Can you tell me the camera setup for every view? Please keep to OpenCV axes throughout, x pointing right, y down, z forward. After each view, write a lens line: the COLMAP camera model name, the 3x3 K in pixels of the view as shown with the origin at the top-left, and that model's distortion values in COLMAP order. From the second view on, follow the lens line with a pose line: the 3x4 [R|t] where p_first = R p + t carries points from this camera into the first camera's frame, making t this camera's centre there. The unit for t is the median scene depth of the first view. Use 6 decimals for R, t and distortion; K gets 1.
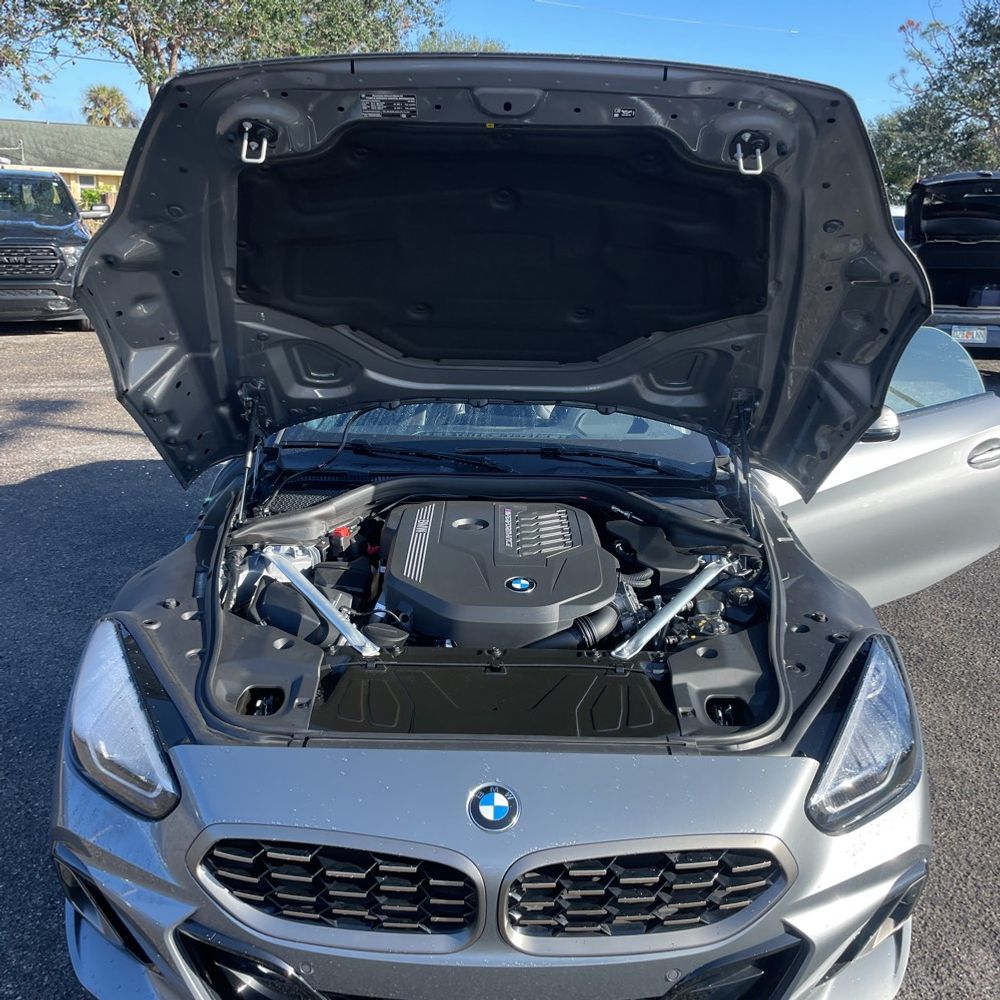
lens RADIAL K [[1015.6, 0, 501.9], [0, 1015.6, 493.6], [0, 0, 1]] dist [0.082503, -0.108616]
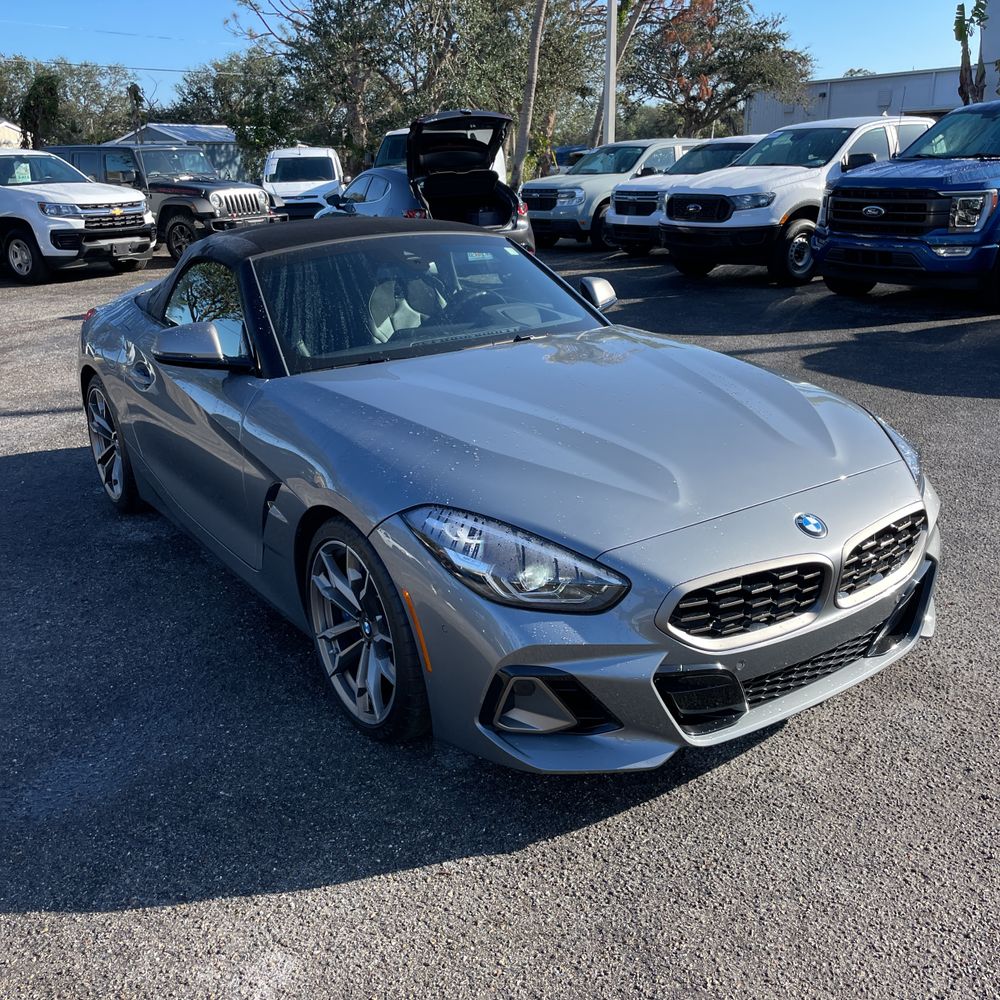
lens RADIAL K [[1027.1, 0, 505.5], [0, 1027.1, 491.0], [0, 0, 1]] dist [0.078779, -0.103879]
pose [[0.823479, -0.222048, 0.522088, -1.024061], [0.200077, 0.974766, 0.098998, 0.011046], [-0.530896, 0.022935, 0.847126, -0.040507]]
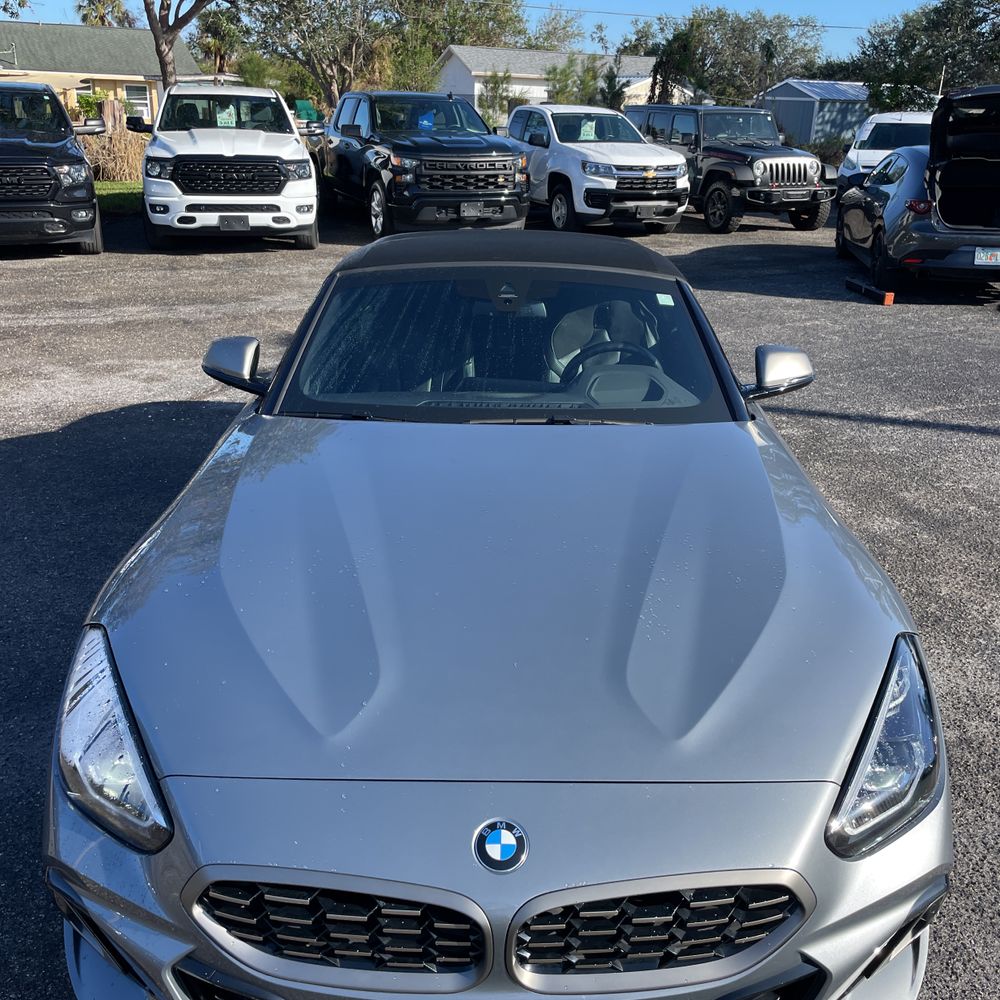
lens RADIAL K [[1015.7, 0, 522.9], [0, 1015.7, 490.7], [0, 0, 1]] dist [0.085215, -0.112935]
pose [[0.999958, -0.006940, 0.006022, 0.008230], [0.006409, 0.996432, 0.084156, -0.092814], [-0.006585, -0.084114, 0.996434, 0.063143]]
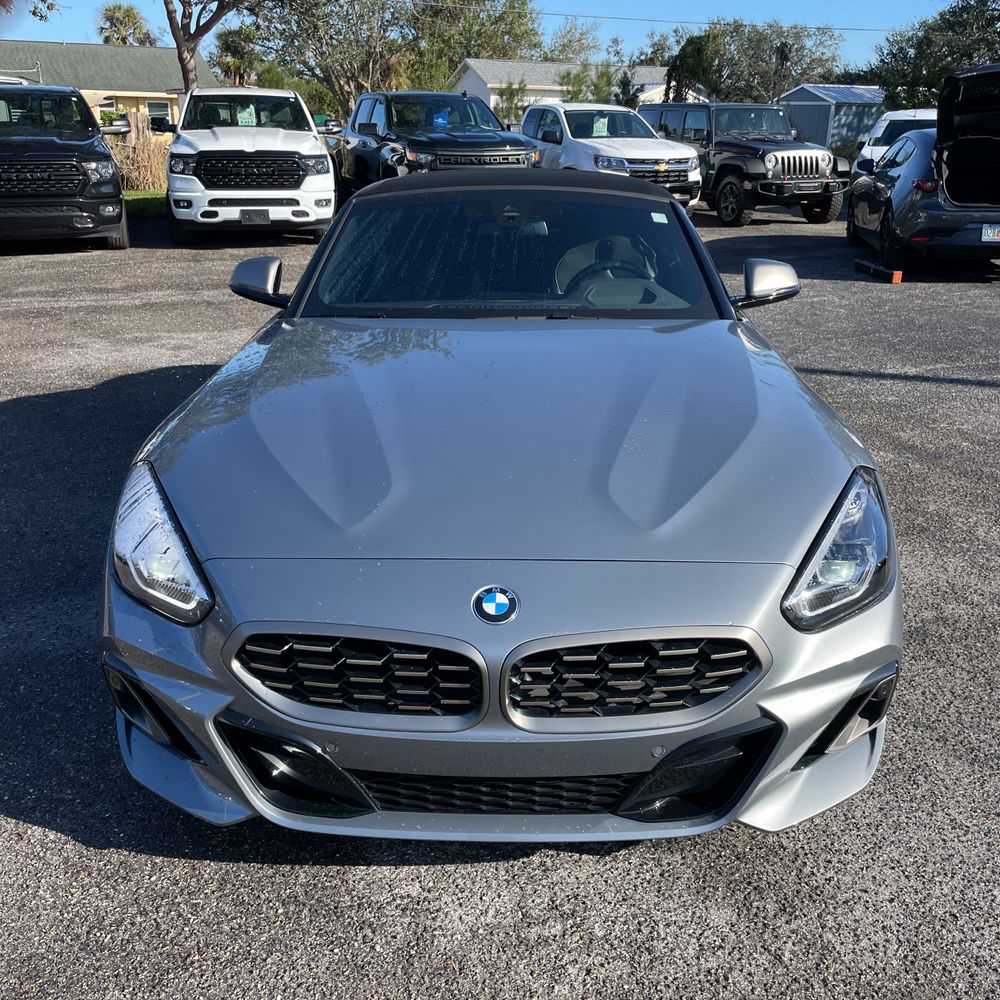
lens RADIAL K [[1017.6, 0, 512.4], [0, 1017.6, 502.8], [0, 0, 1]] dist [0.084912, -0.109063]
pose [[0.999662, -0.012887, -0.022589, 0.032359], [0.014622, 0.996817, 0.078377, 0.097292], [0.021507, -0.078681, 0.996668, -0.082132]]
